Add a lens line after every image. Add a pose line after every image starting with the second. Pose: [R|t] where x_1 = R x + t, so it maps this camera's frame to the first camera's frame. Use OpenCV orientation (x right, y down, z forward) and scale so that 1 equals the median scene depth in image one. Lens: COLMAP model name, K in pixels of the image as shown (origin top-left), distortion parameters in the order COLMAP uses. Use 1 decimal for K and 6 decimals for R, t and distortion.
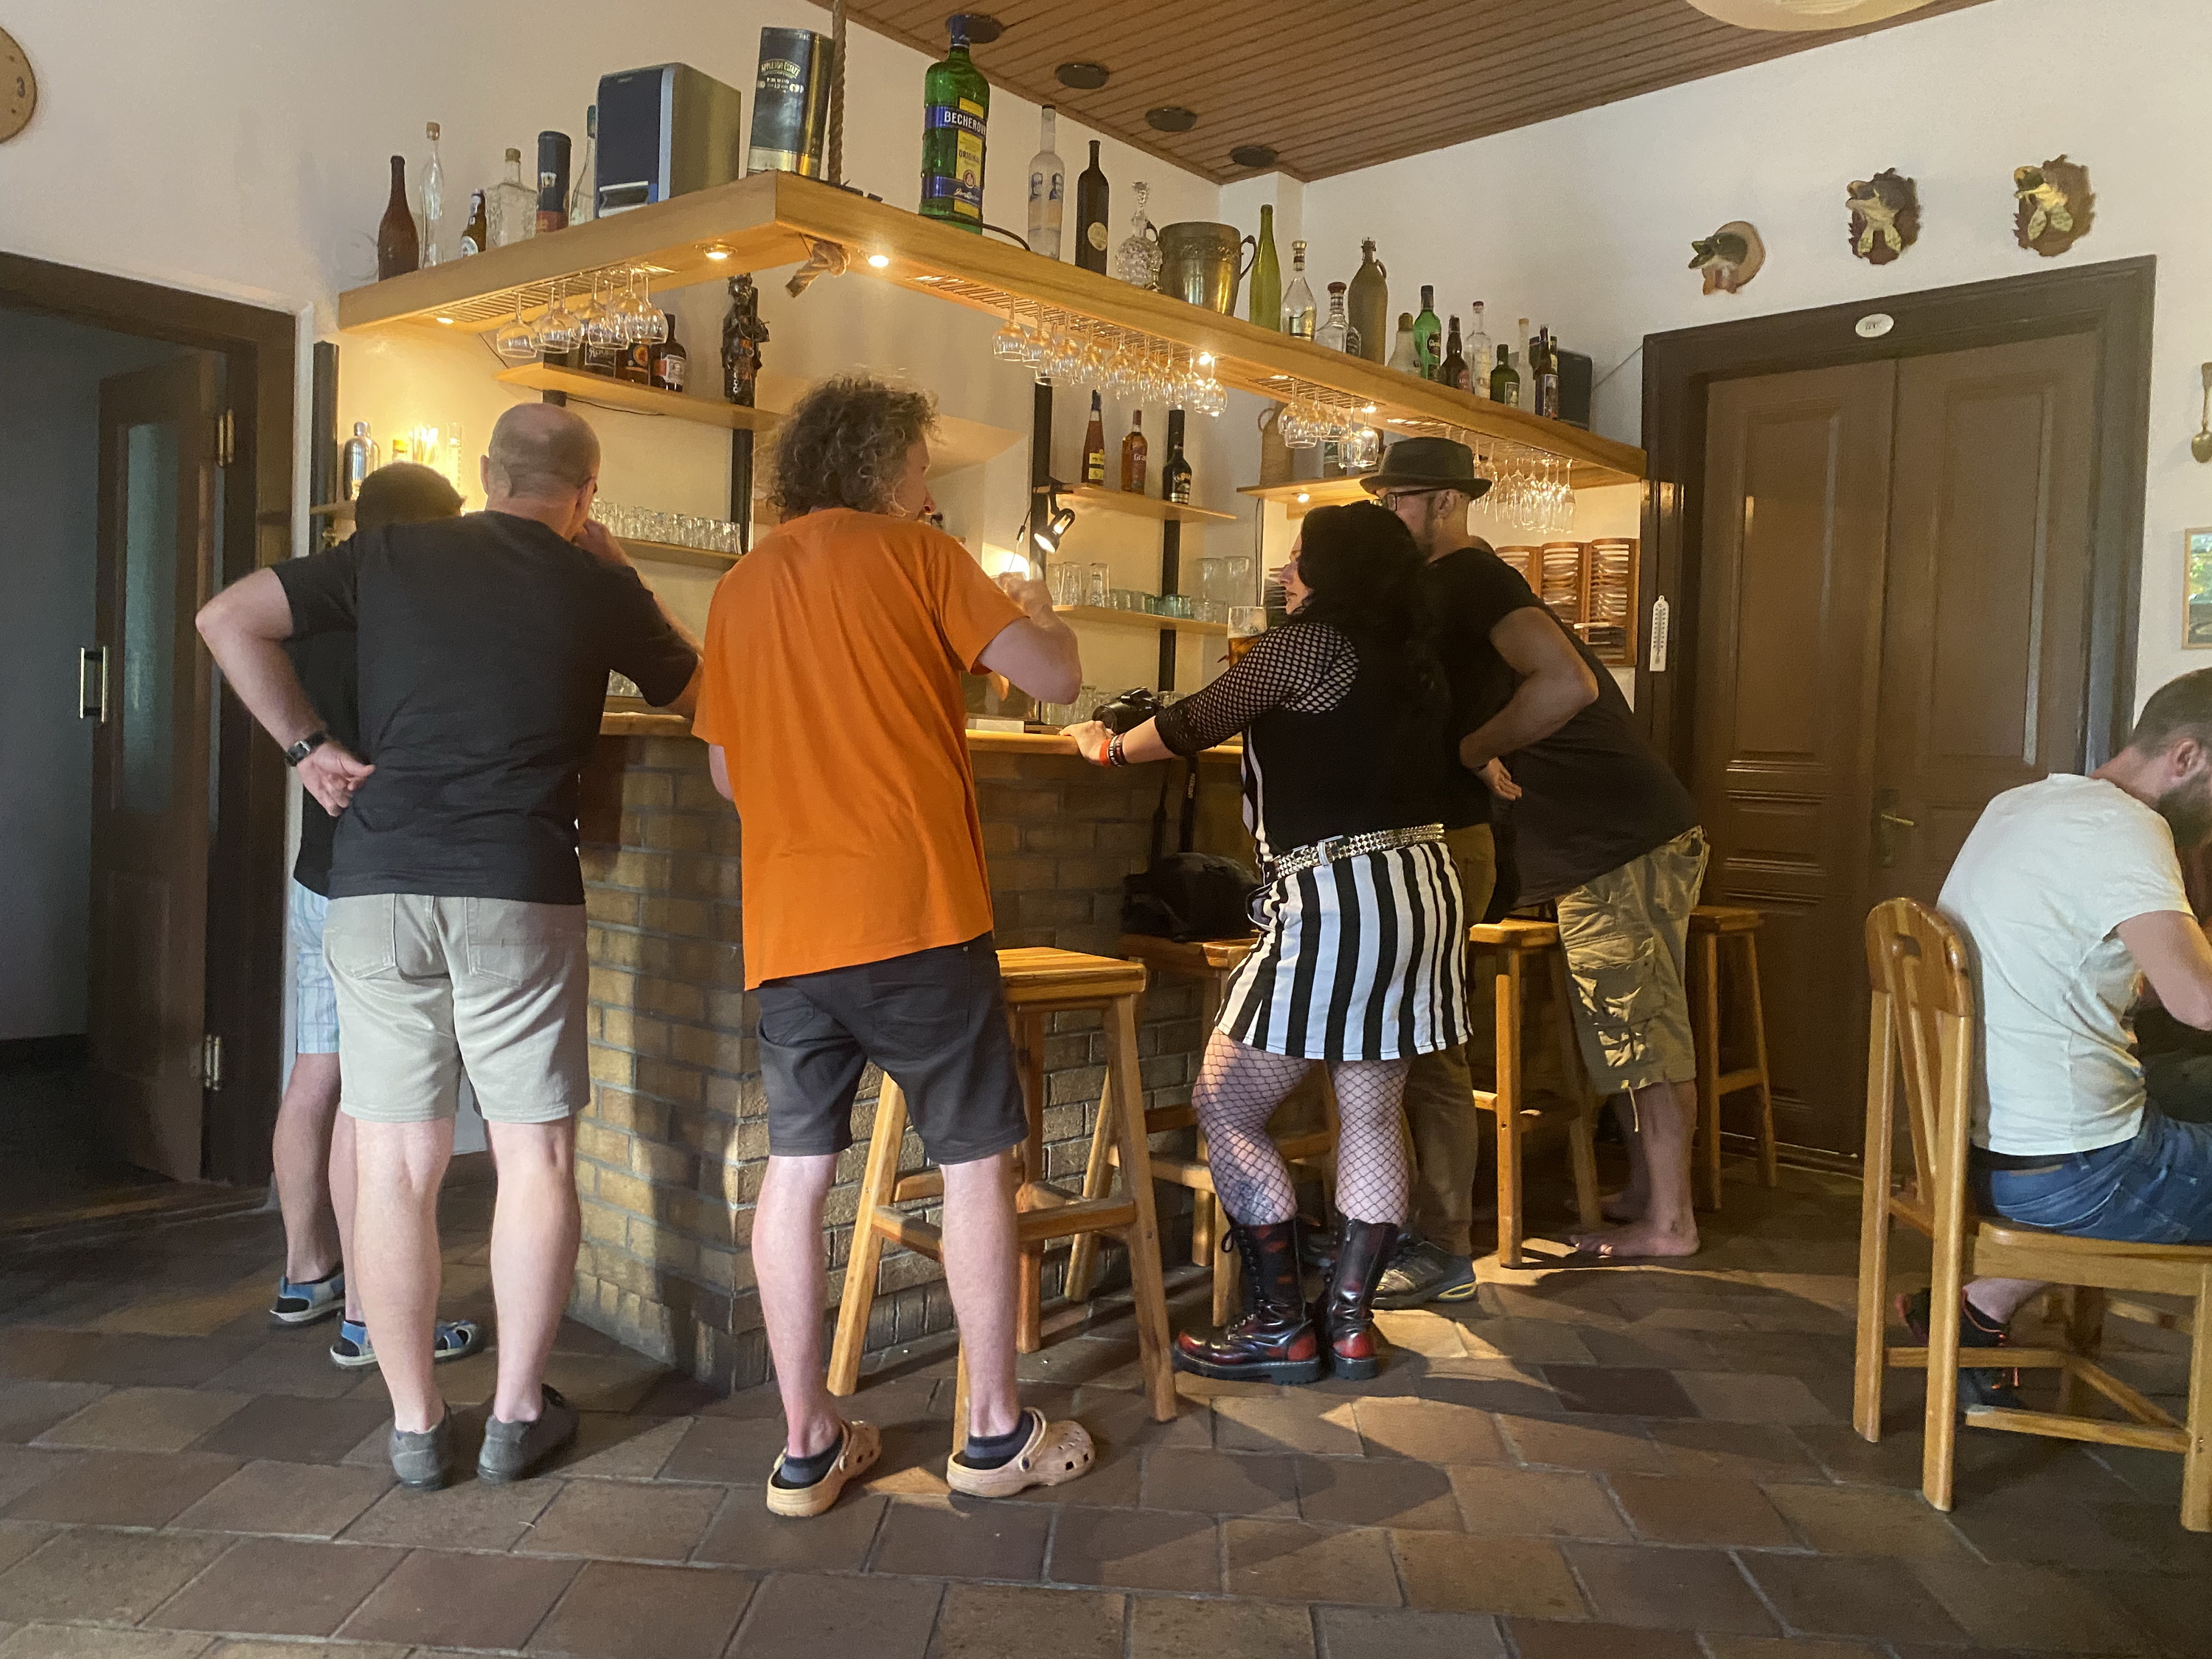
lens RADIAL K [[1686.9, 0, 1103.7], [0, 1686.9, 831.2], [0, 0, 1]] dist [0.040243, -0.051154]
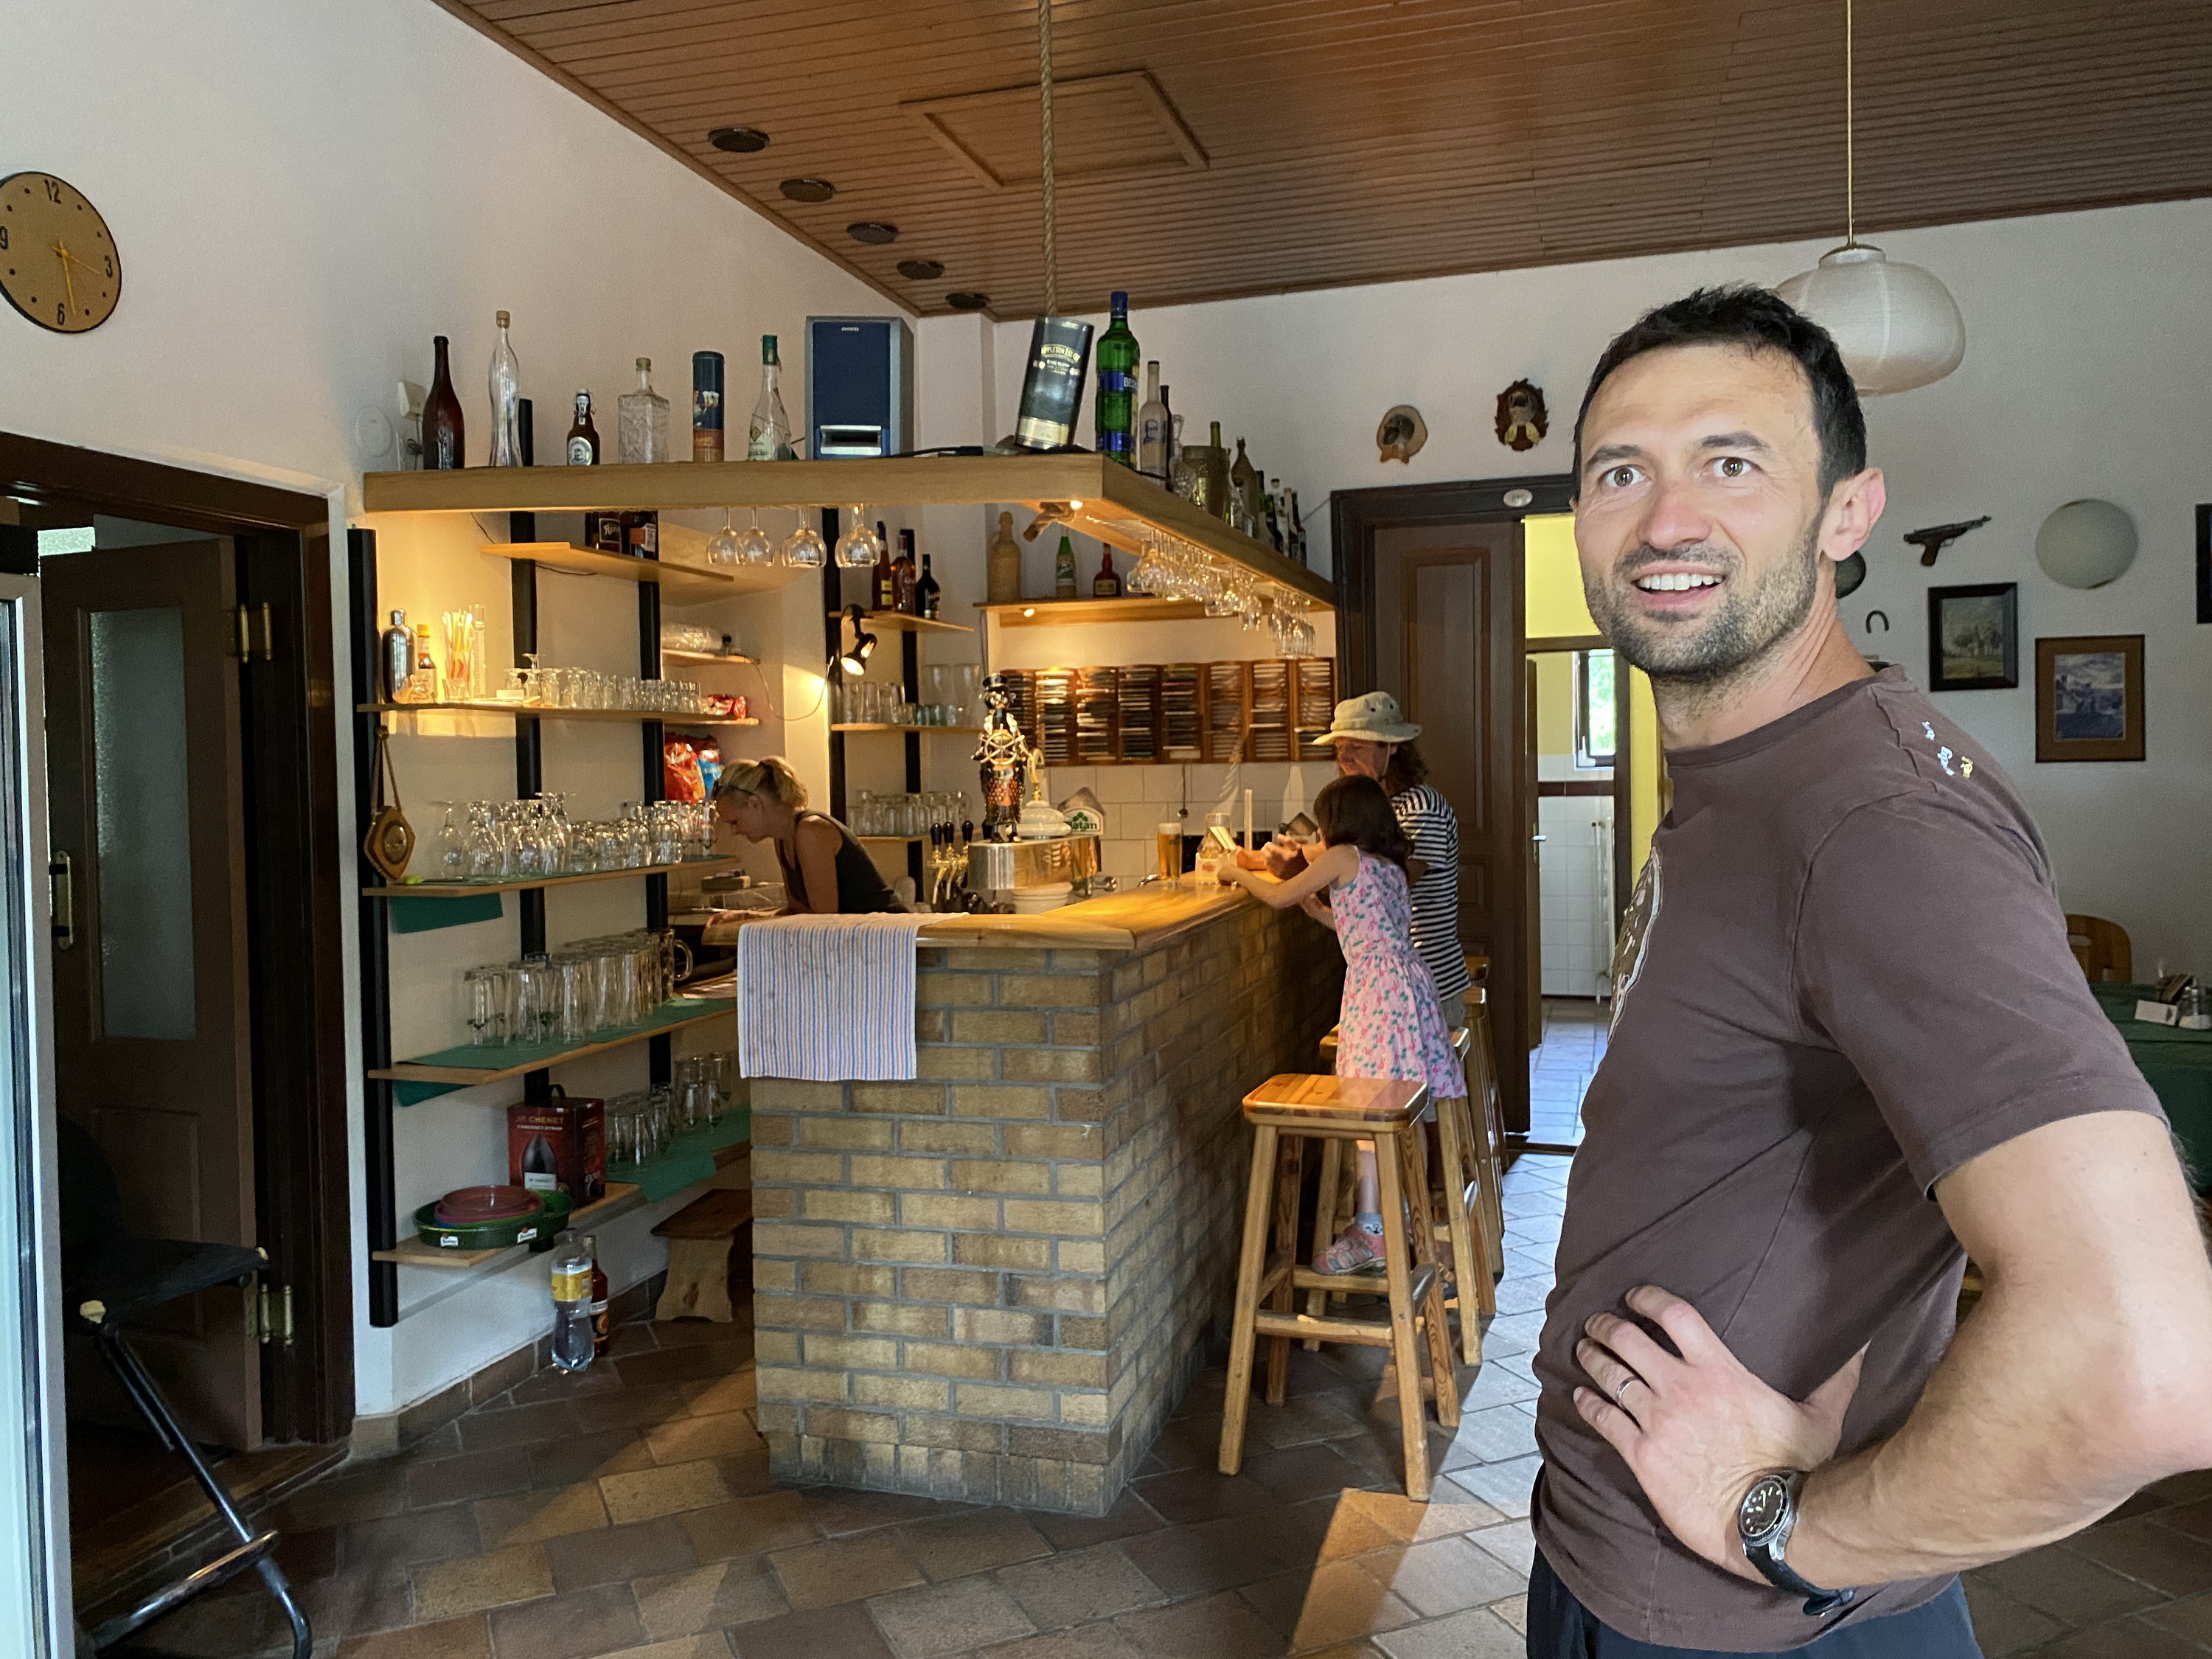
lens RADIAL K [[1686.9, 0, 1107.0], [0, 1686.9, 824.3], [0, 0, 1]] dist [0.040243, -0.051154]
pose [[0.901006, -0.061058, 0.429488, -0.392559], [0.062379, 0.997992, 0.011018, -0.084204], [-0.429299, 0.016864, 0.903005, -0.020944]]
